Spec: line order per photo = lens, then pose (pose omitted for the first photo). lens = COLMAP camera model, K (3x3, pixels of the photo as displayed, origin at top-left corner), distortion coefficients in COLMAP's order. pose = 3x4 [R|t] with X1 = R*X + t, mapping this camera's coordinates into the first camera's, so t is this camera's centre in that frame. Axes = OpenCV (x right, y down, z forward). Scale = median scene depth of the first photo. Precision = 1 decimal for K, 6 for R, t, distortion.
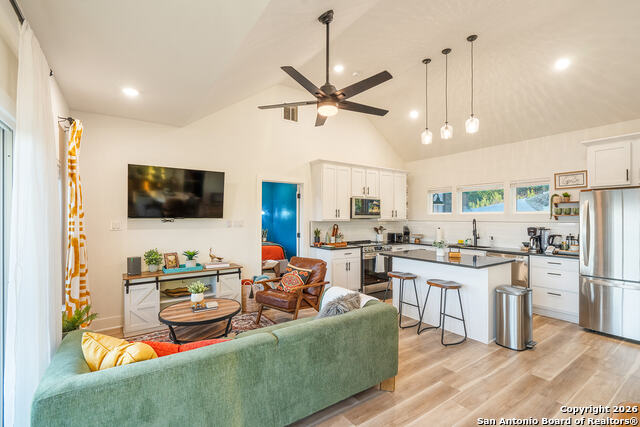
lens RADIAL K [[291.1, 0, 318.4], [0, 291.1, 216.1], [0, 0, 1]] dist [-0.004857, 0.001279]
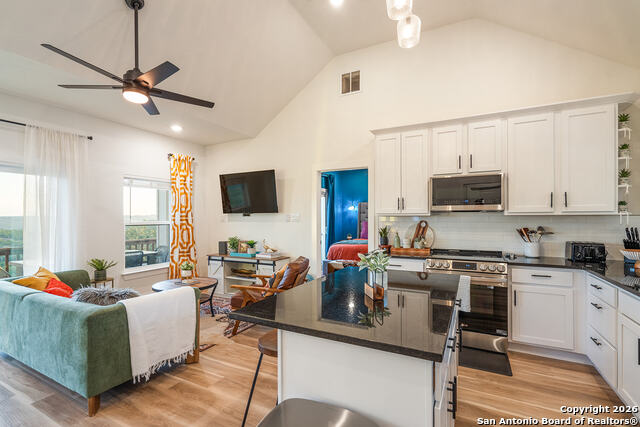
lens RADIAL K [[291.1, 0, 315.8], [0, 291.1, 217.0], [0, 0, 1]] dist [-0.004857, 0.001279]
pose [[0.469998, -0.003630, -0.882660, 0.676560], [0.005641, 0.999983, -0.001109, 0.024752], [0.882649, -0.004458, 0.470011, 0.621765]]
